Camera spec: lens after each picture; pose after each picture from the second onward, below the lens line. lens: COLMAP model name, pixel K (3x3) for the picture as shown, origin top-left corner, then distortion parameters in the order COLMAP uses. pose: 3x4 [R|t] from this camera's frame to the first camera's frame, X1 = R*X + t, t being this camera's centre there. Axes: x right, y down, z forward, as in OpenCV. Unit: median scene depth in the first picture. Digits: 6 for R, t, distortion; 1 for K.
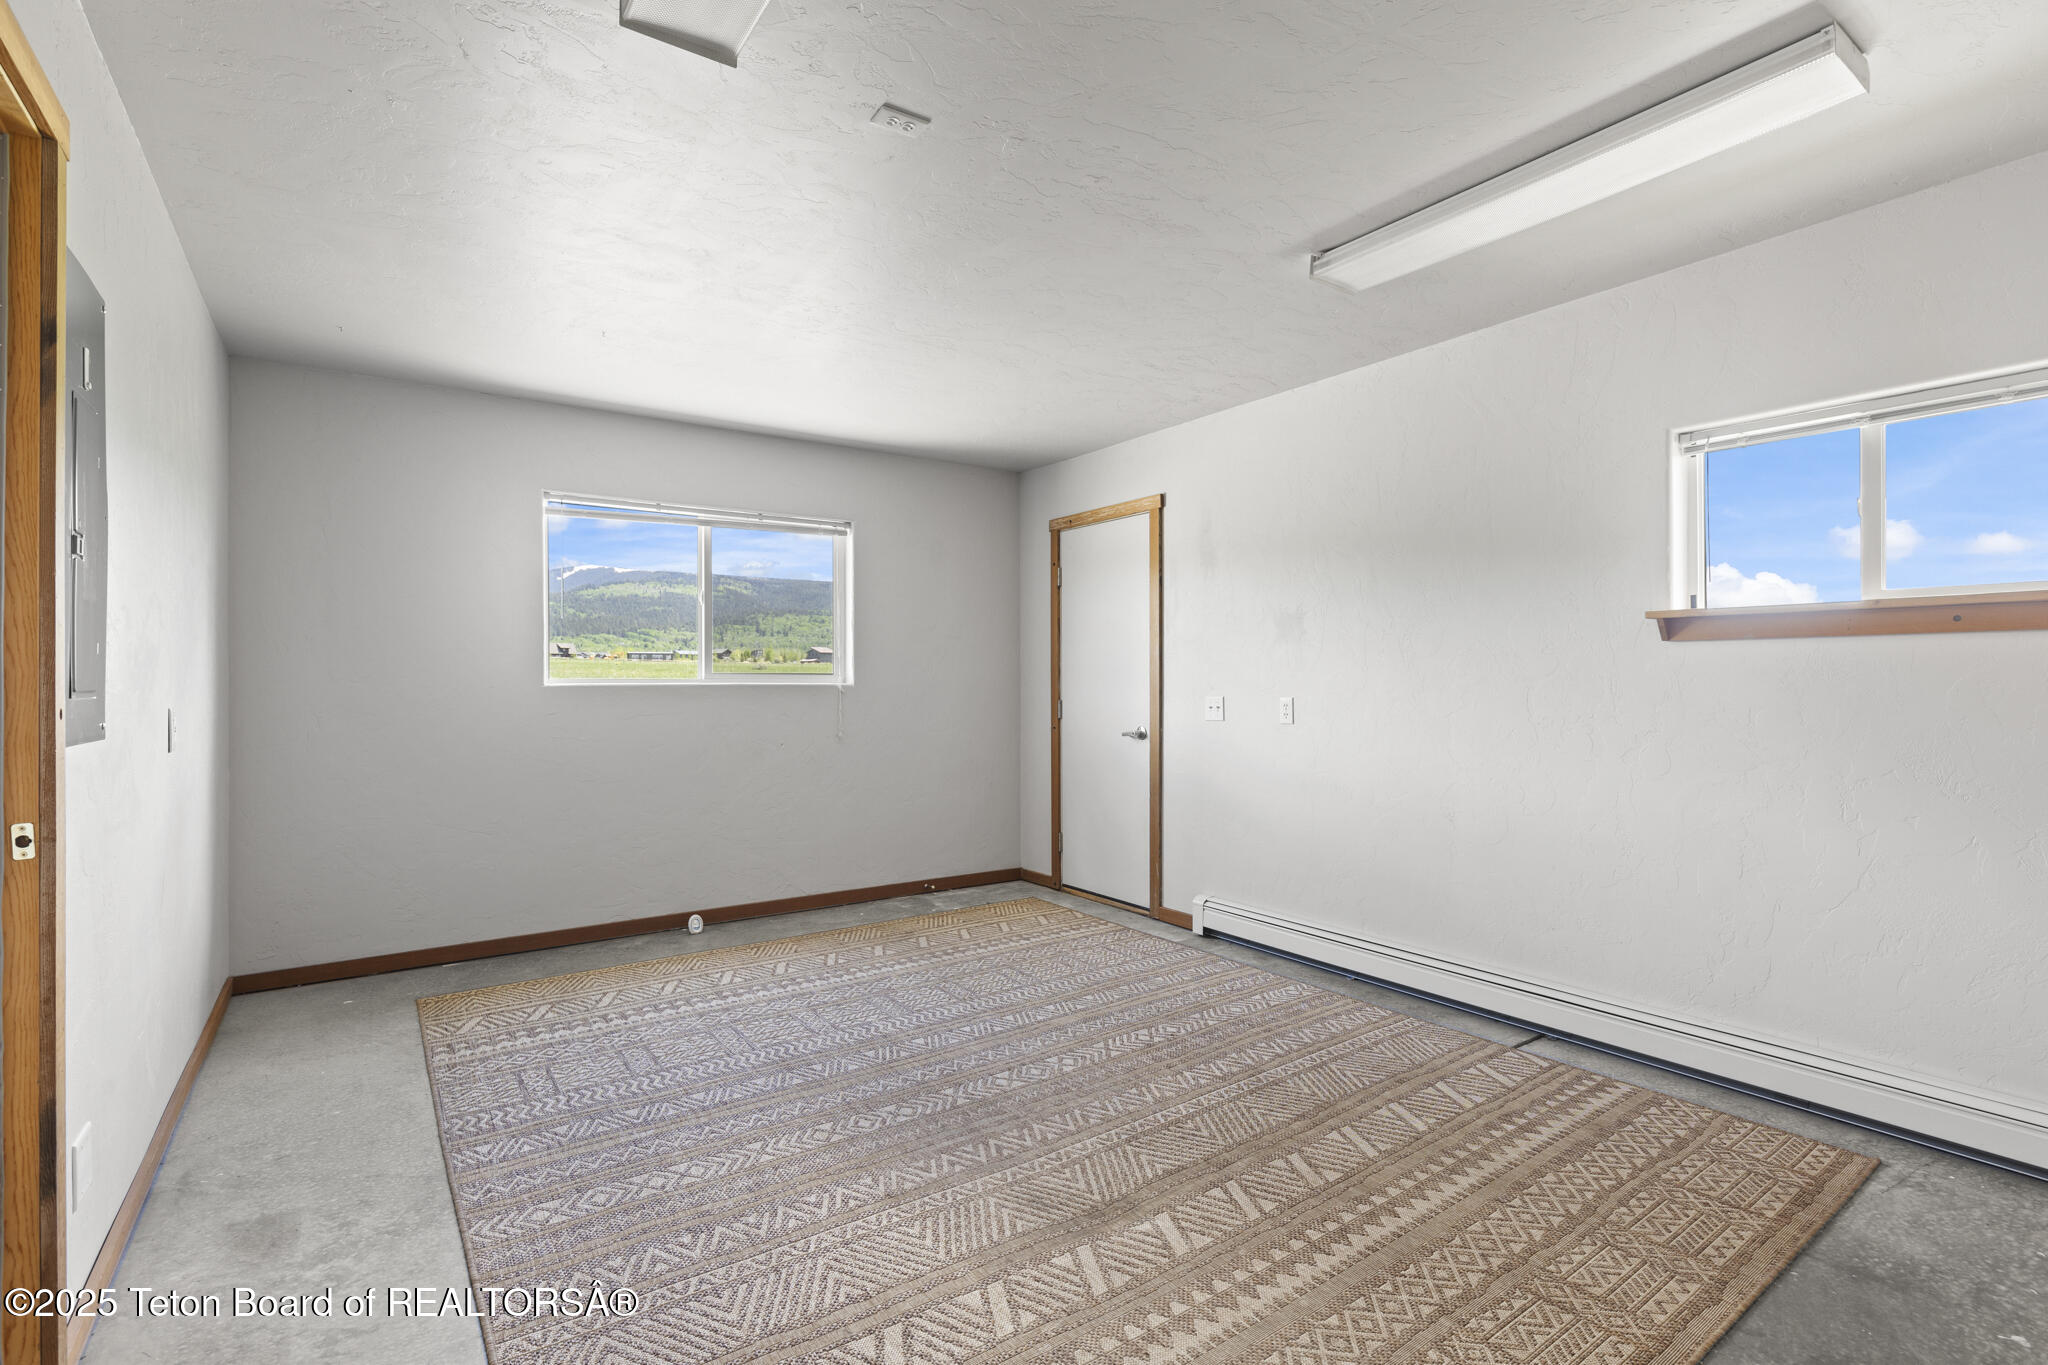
lens RADIAL K [[949.5, 0, 1024.0], [0, 949.5, 682.5], [0, 0, 1]] dist [0.000288, 0.000026]
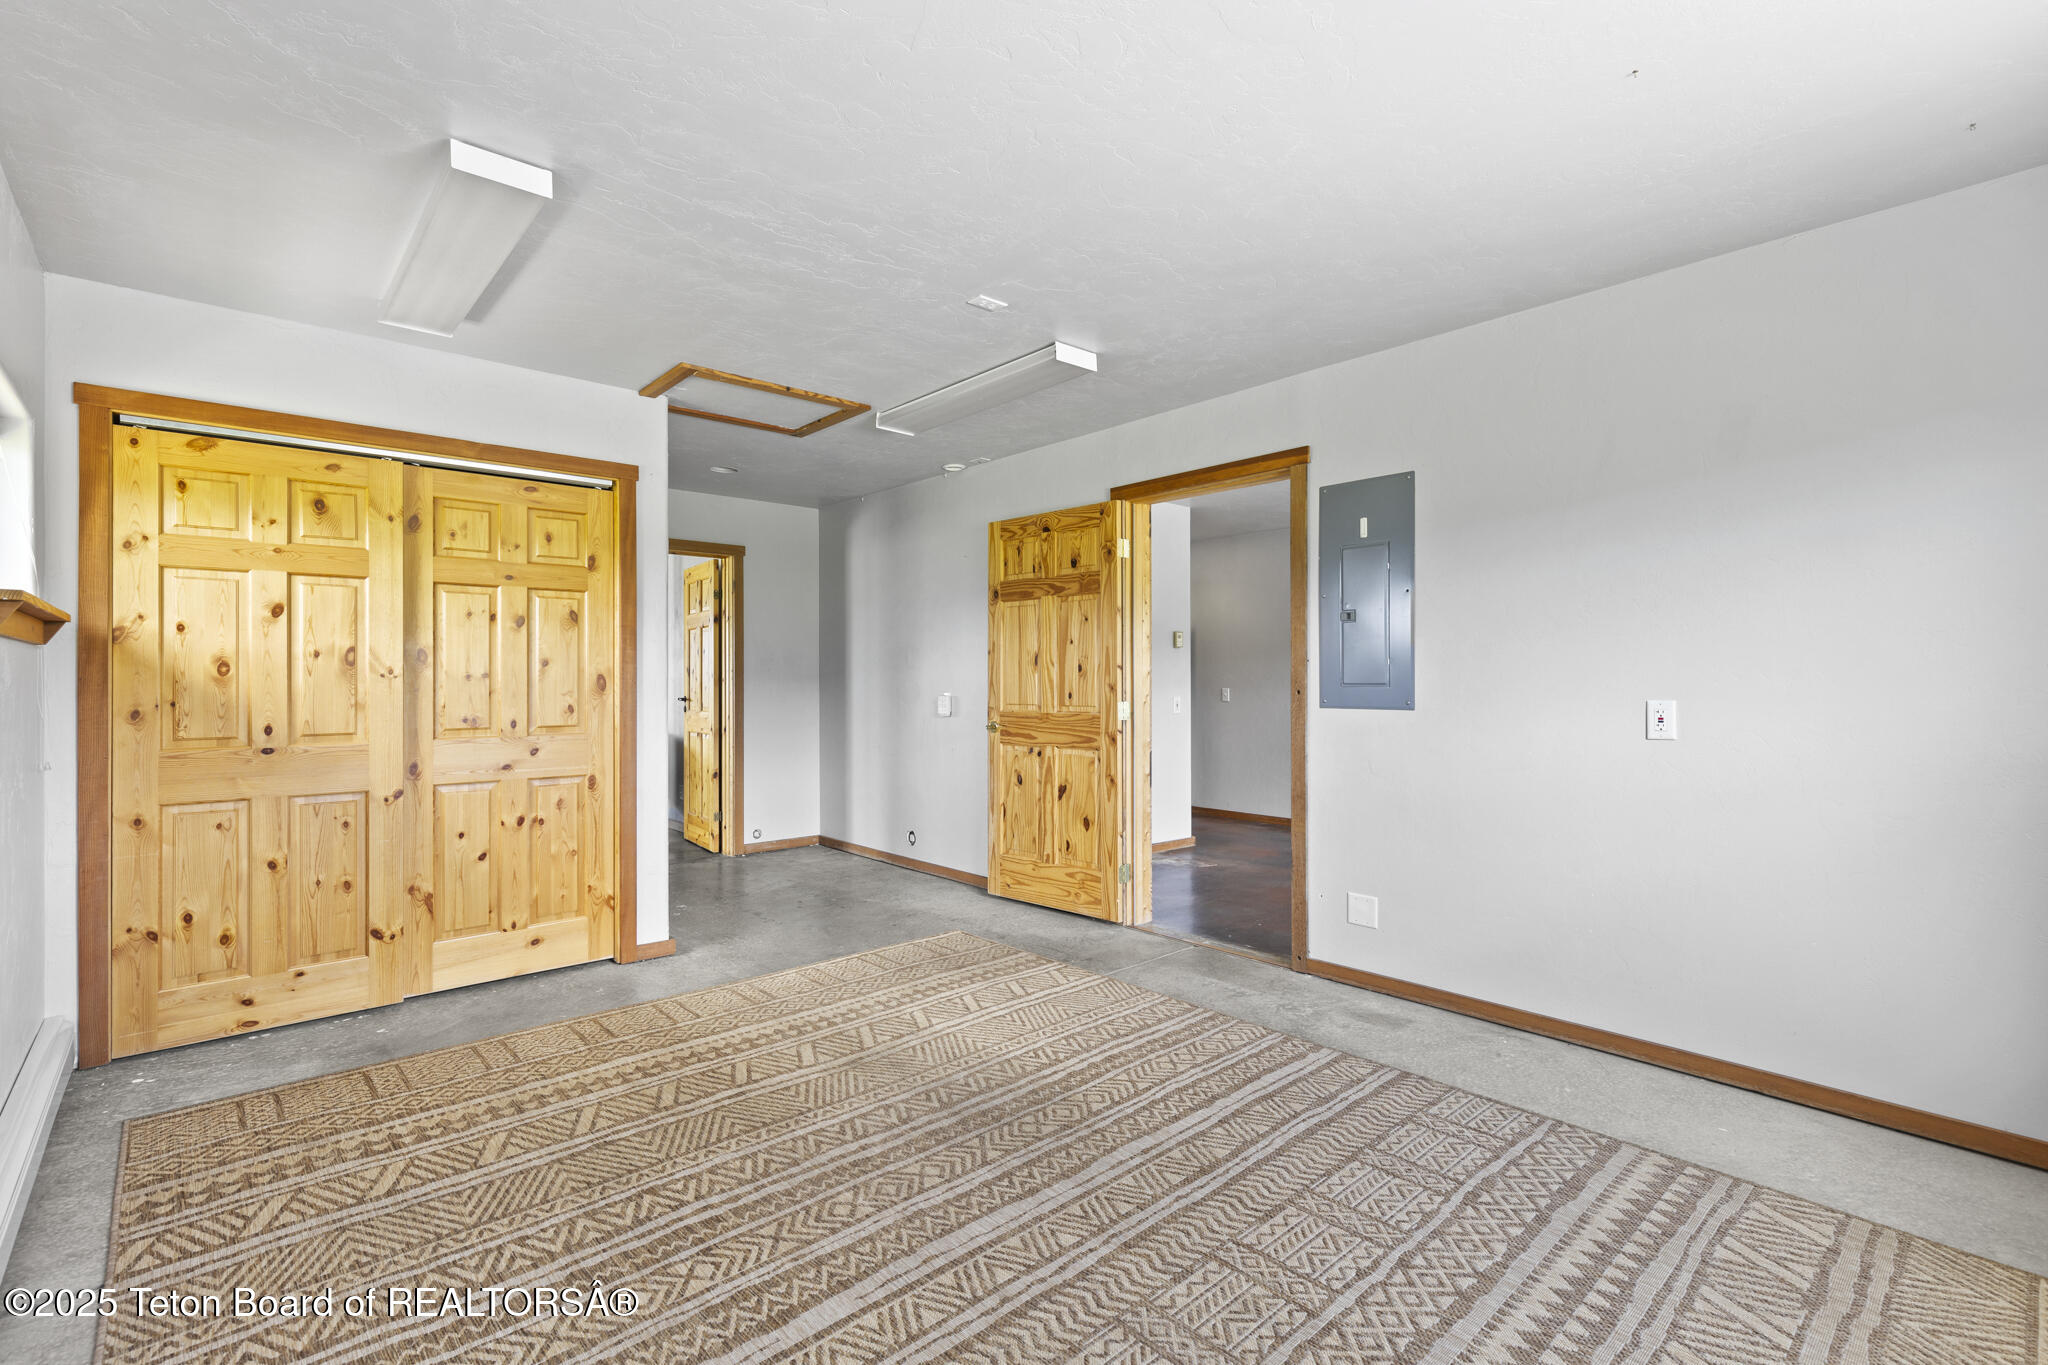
lens RADIAL K [[910.2, 0, 1024.0], [0, 910.2, 682.5], [0, 0, 1]] dist [-0.002251, -0.001371]
pose [[-0.992980, 0.006342, -0.118111, -0.011069], [0.005750, 0.999969, 0.005350, -0.003947], [0.118142, 0.004633, -0.992986, 1.679021]]
